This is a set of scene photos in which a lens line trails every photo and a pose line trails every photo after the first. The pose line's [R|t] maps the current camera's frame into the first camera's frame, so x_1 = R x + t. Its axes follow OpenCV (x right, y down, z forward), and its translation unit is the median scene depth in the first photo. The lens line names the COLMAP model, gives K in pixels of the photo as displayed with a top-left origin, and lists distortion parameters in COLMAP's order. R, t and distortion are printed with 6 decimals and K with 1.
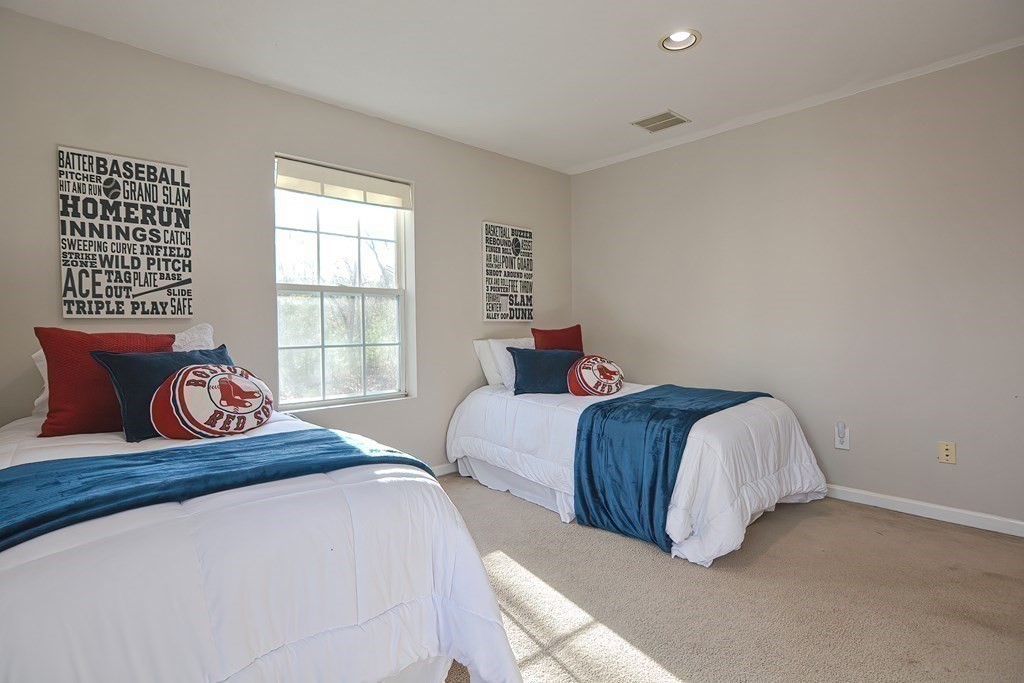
lens RADIAL K [[507.9, 0, 510.4], [0, 507.9, 338.3], [0, 0, 1]] dist [-0.032807, 0.011992]
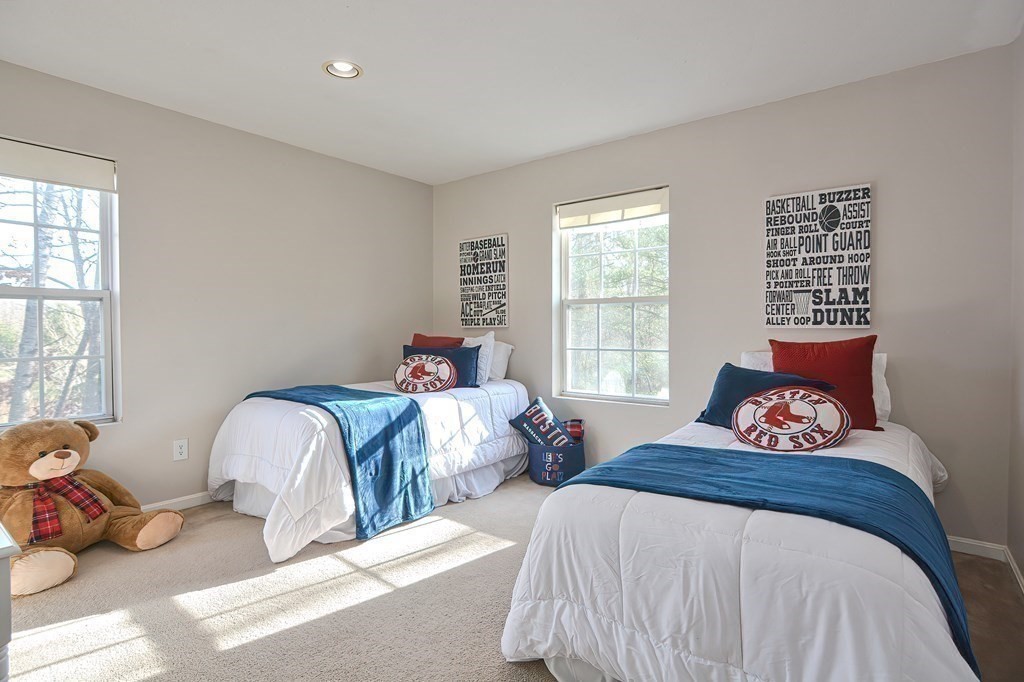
lens RADIAL K [[515.4, 0, 514.9], [0, 515.4, 336.7], [0, 0, 1]] dist [-0.037836, 0.012639]
pose [[0.157700, 0.025350, -0.987162, 1.000701], [-0.017296, 0.999588, 0.022906, -0.049038], [0.987336, 0.013462, 0.158074, 0.773115]]
